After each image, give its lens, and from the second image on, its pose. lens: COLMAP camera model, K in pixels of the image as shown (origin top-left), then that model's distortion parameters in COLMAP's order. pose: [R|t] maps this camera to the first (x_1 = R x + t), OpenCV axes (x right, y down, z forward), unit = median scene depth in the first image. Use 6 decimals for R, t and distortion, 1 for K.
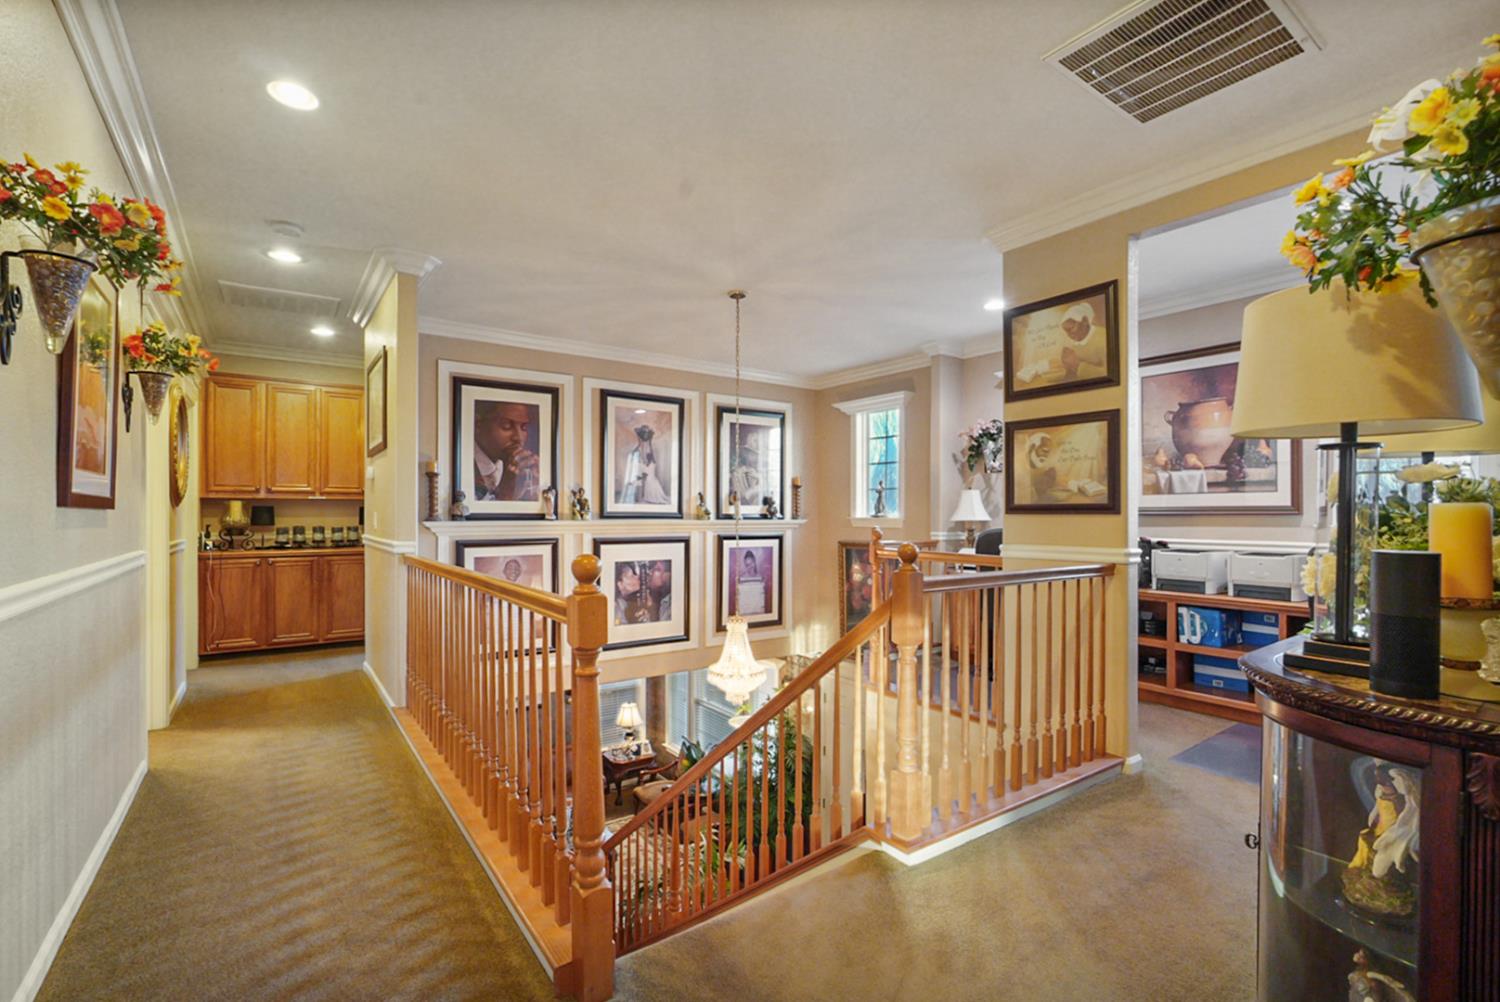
lens RADIAL K [[673.5, 0, 753.8], [0, 673.5, 508.5], [0, 0, 1]] dist [-0.004894, 0.004475]
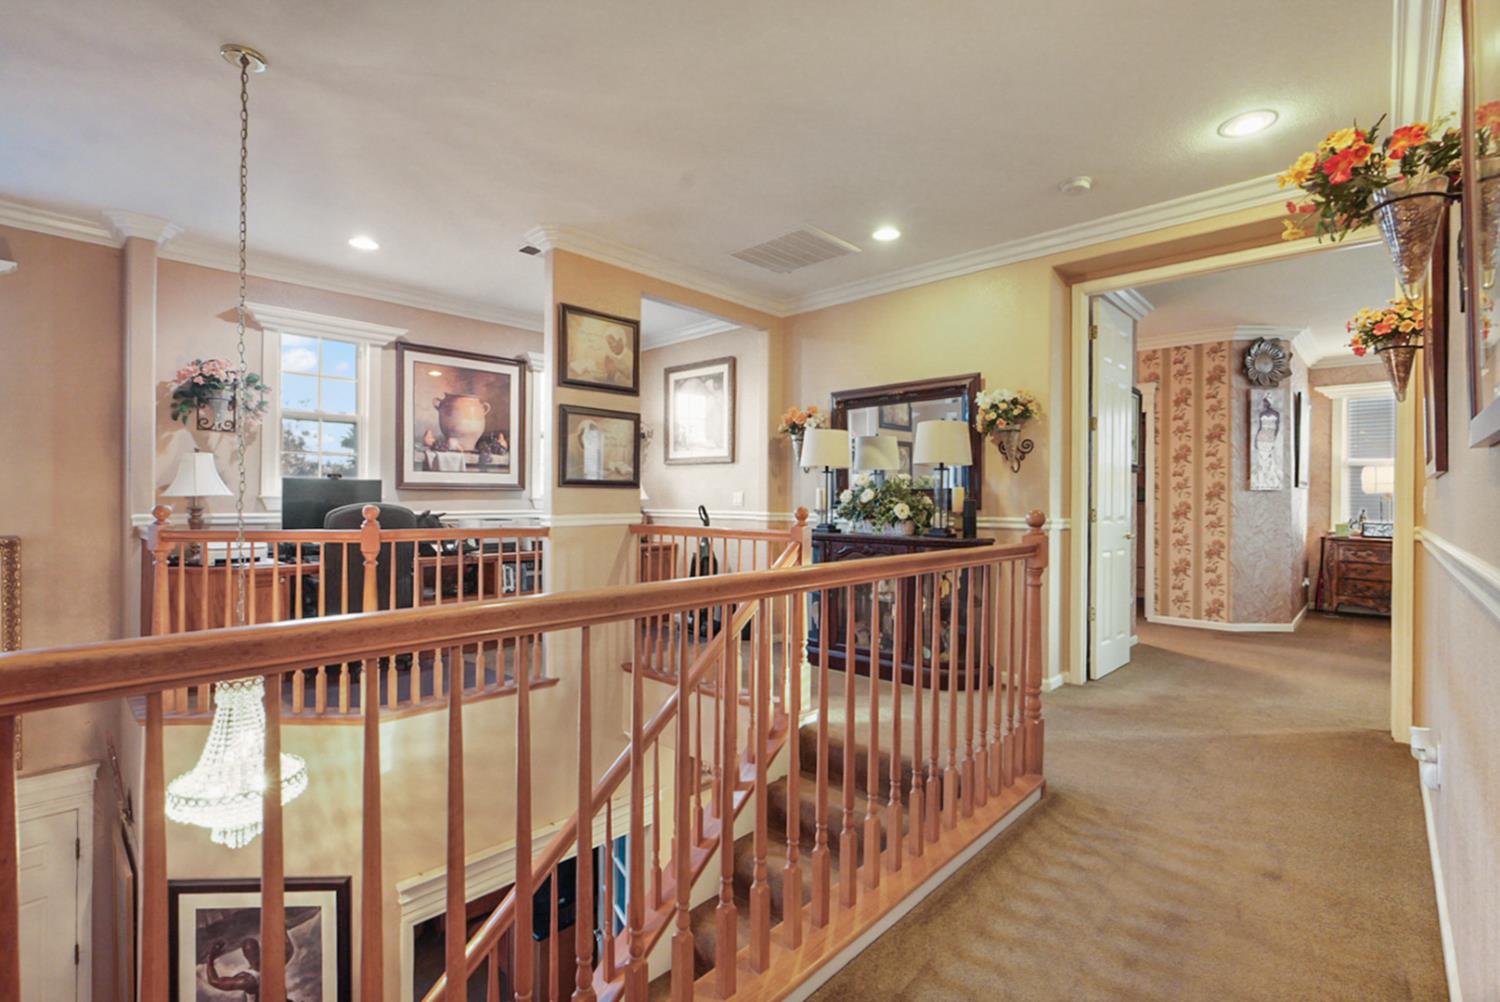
lens RADIAL K [[673.5, 0, 756.6], [0, 673.5, 494.1], [0, 0, 1]] dist [-0.004894, 0.004475]
pose [[-0.192225, 0.002877, 0.981347, -0.619368], [-0.009833, 0.999940, -0.004858, 0.016962], [-0.981302, -0.010584, -0.192185, 0.723346]]
